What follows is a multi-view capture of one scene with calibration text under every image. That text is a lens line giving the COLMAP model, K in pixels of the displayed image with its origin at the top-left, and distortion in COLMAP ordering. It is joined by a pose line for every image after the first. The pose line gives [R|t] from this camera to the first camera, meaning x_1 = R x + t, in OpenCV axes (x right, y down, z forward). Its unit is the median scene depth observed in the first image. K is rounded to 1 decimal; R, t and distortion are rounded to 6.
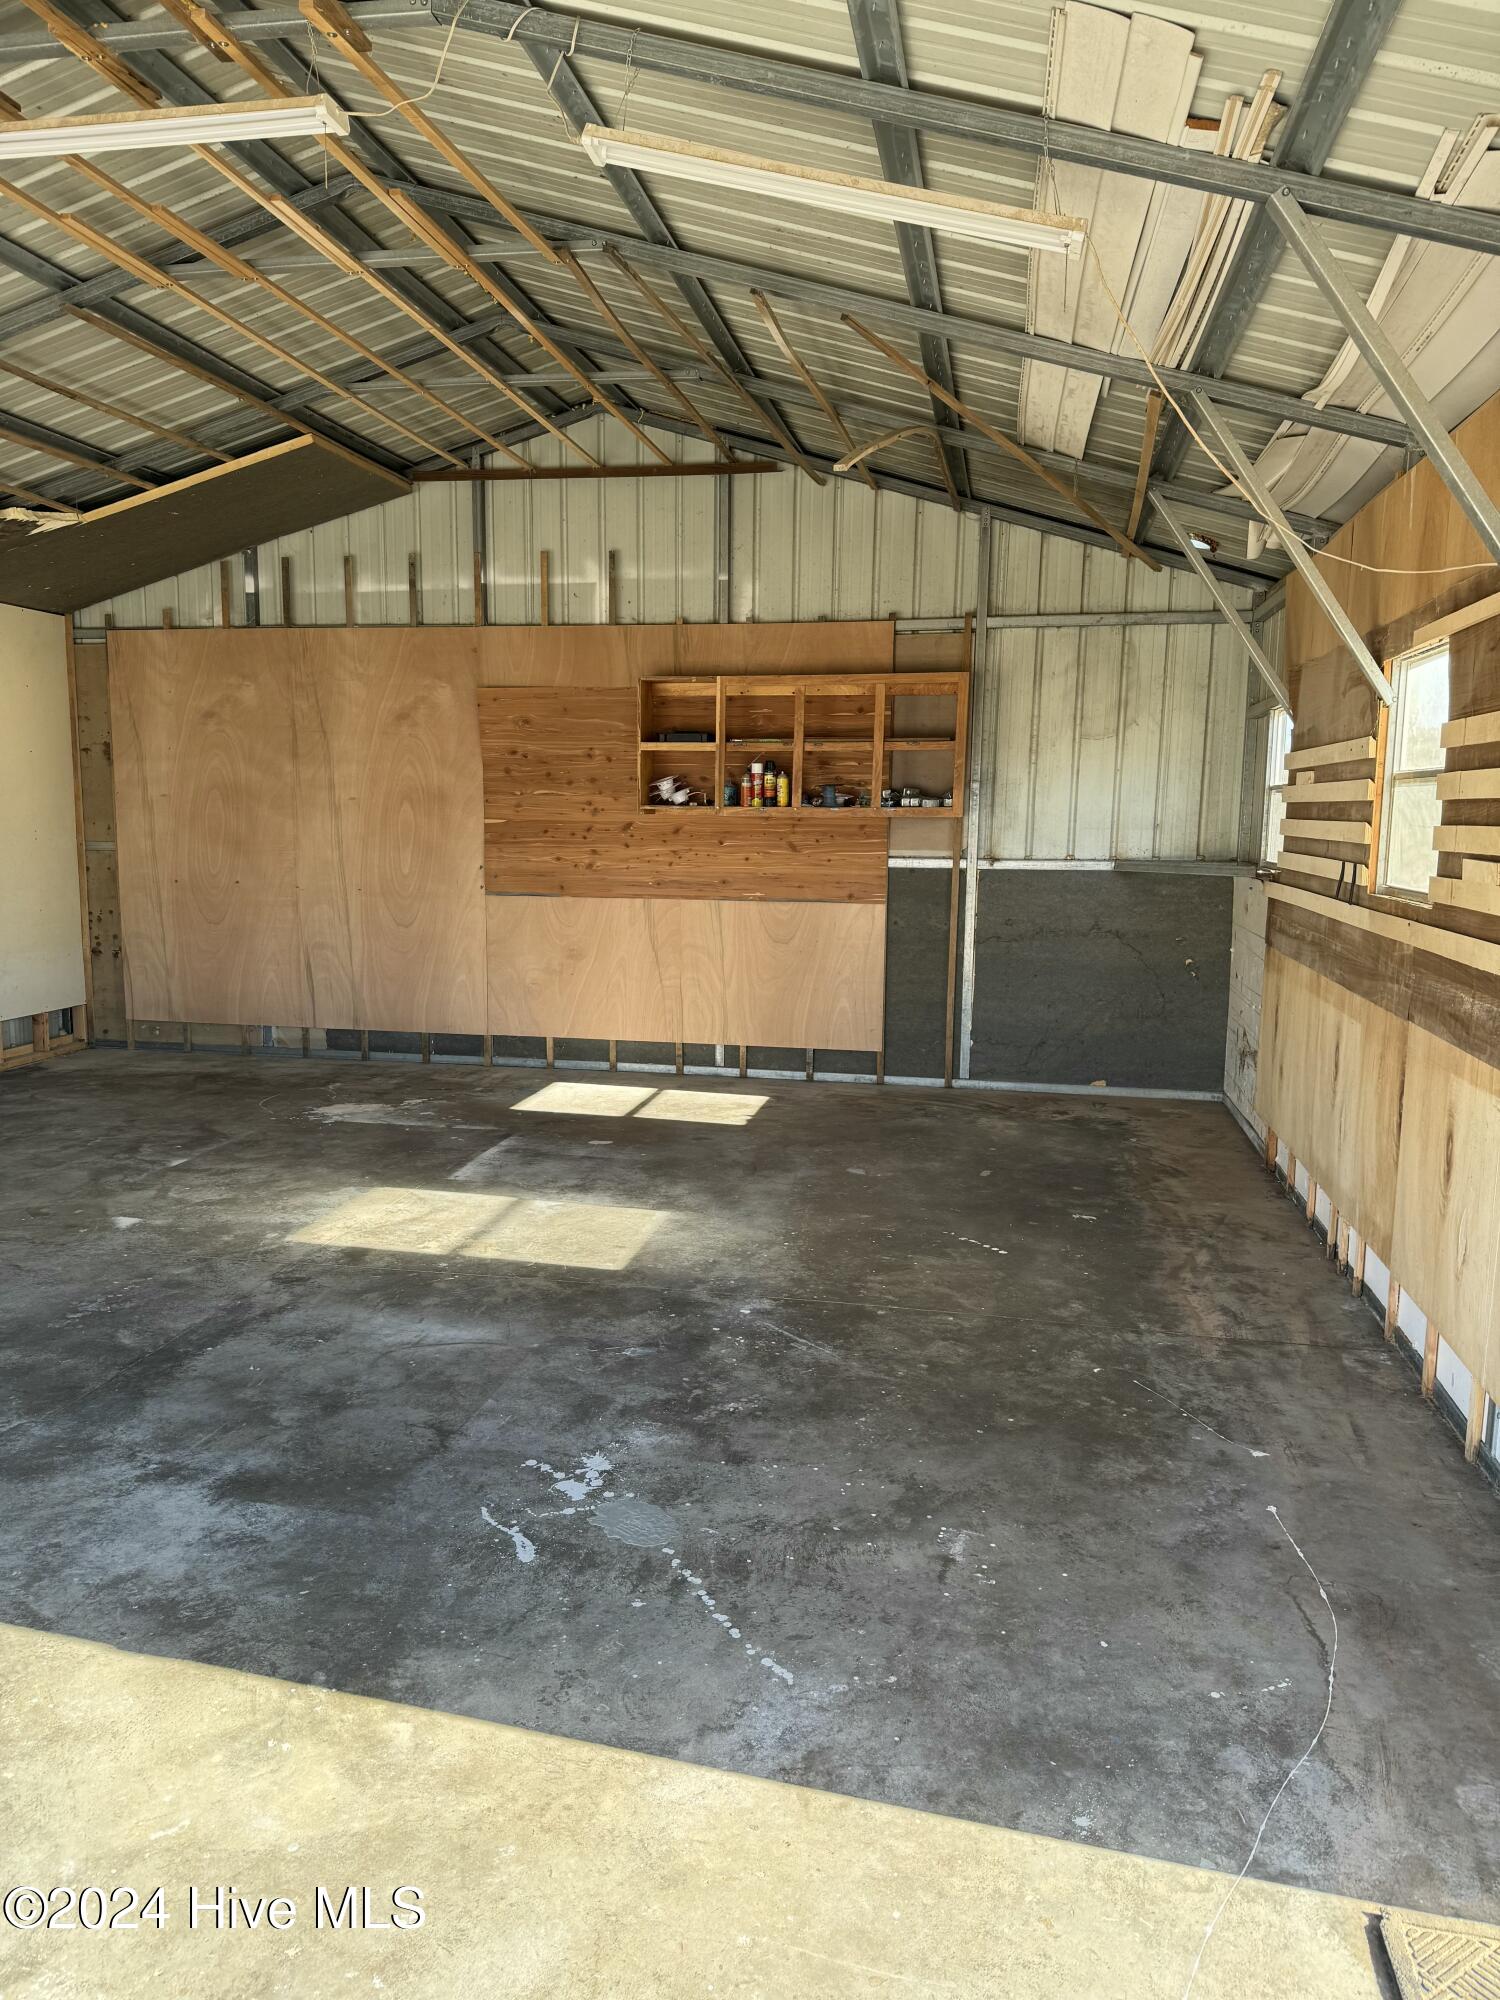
lens RADIAL K [[1391.9, 0, 760.8], [0, 1391.9, 1012.0], [0, 0, 1]] dist [0.047415, -0.069754]
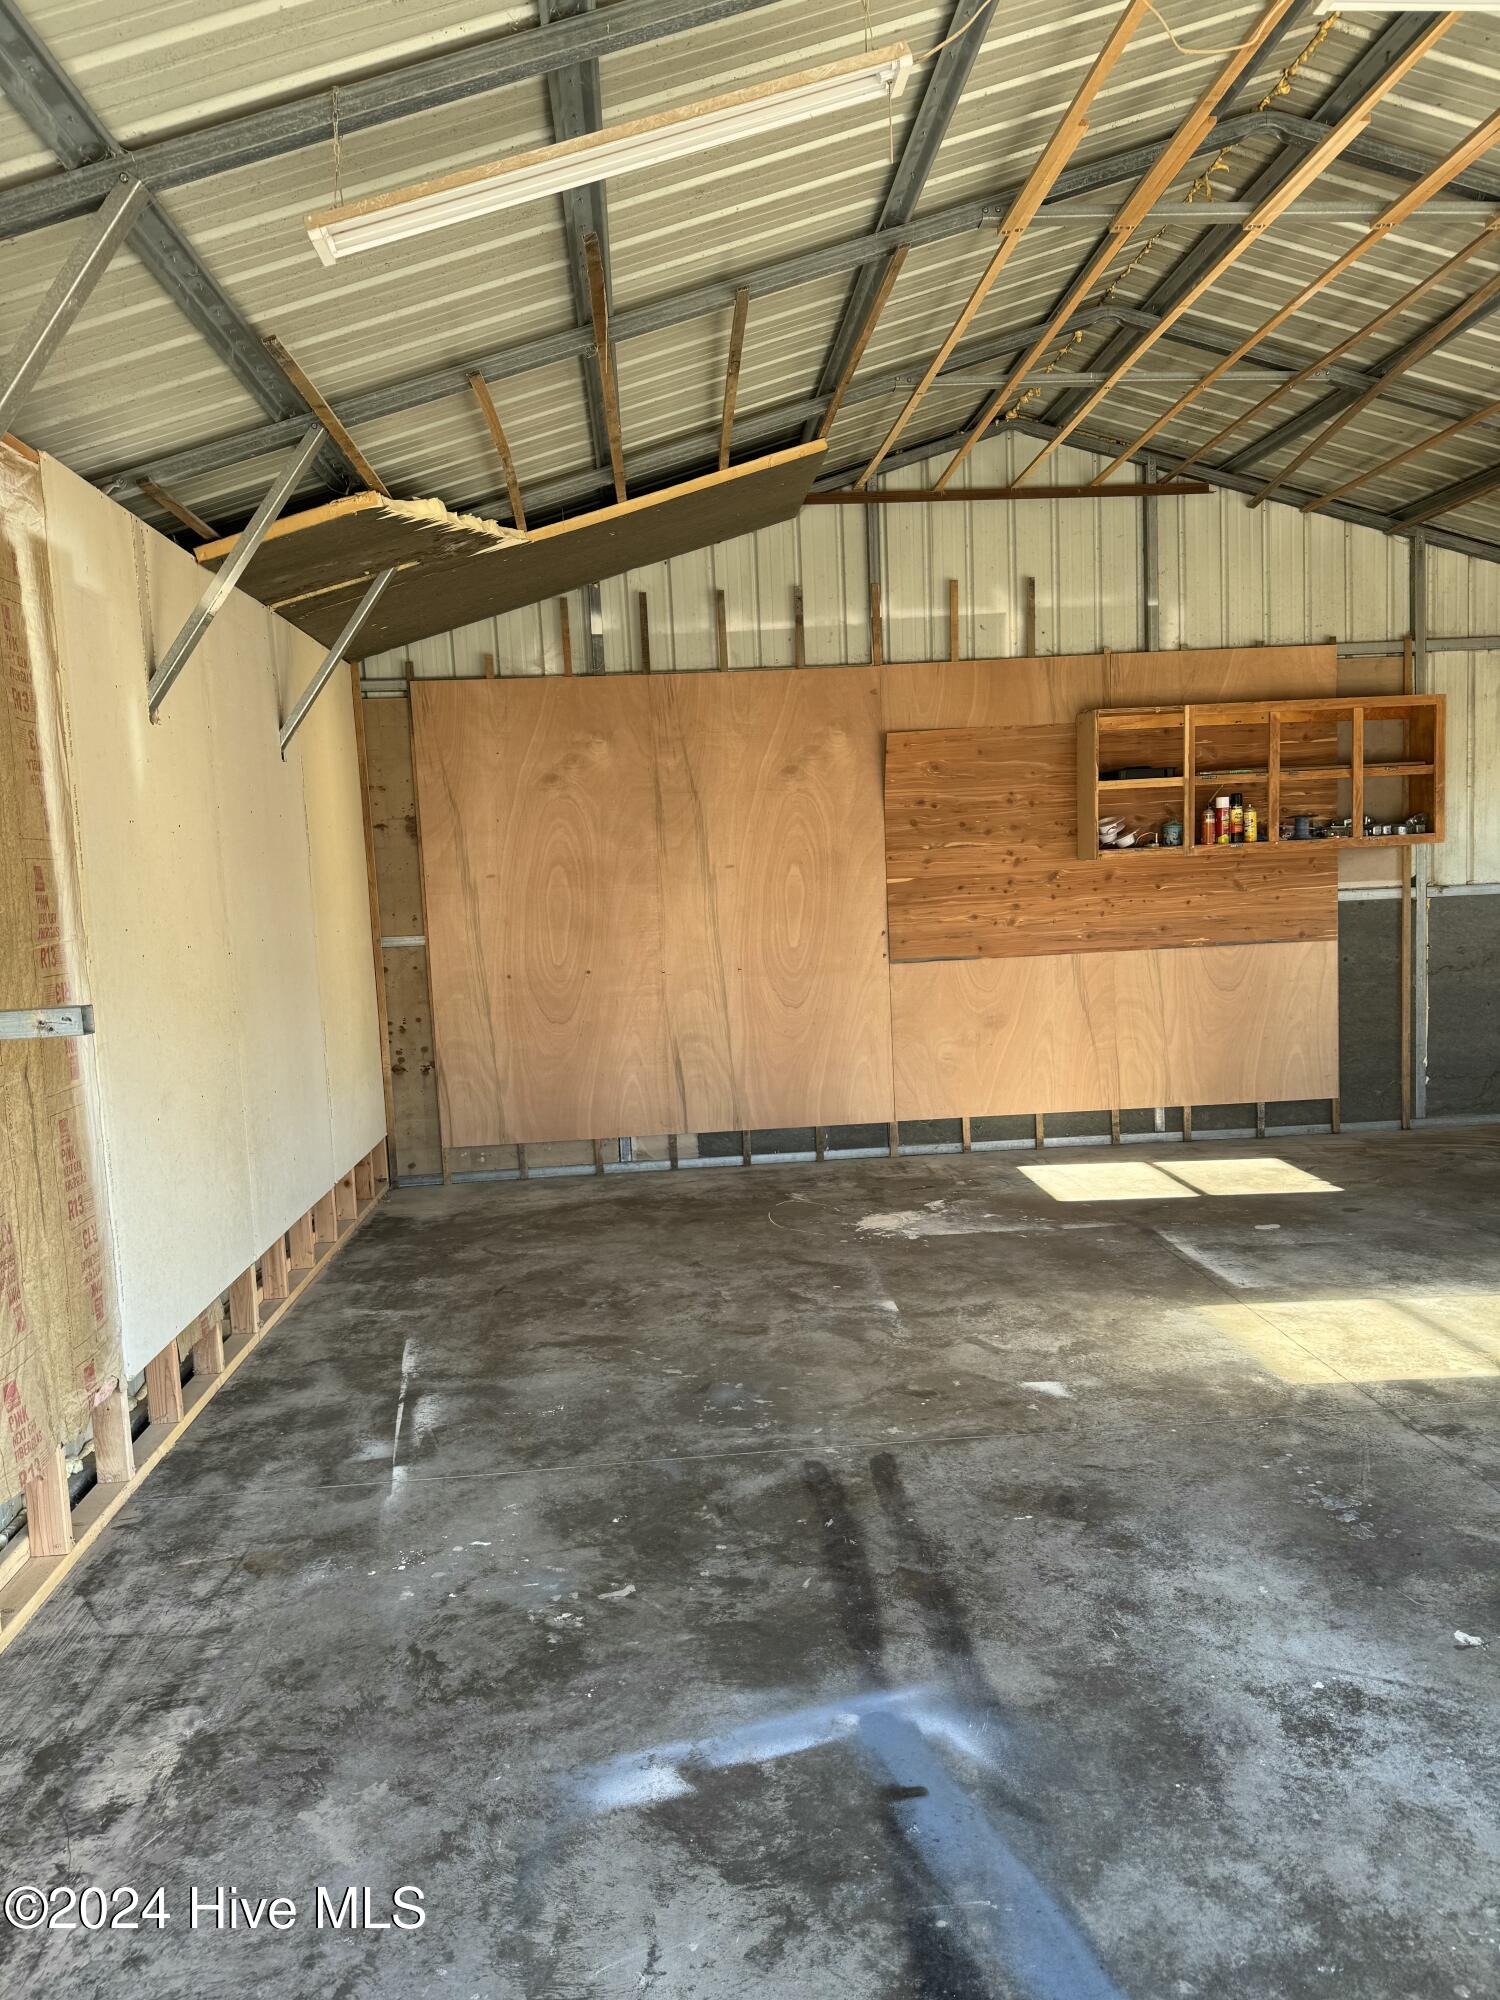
lens RADIAL K [[1391.9, 0, 733.7], [0, 1391.9, 1013.3], [0, 0, 1]] dist [0.047415, -0.069754]
pose [[0.968283, -0.078088, 0.237342, -0.518790], [0.092472, 0.994456, -0.050069, -0.017998], [-0.232116, 0.070429, 0.970135, 0.171467]]
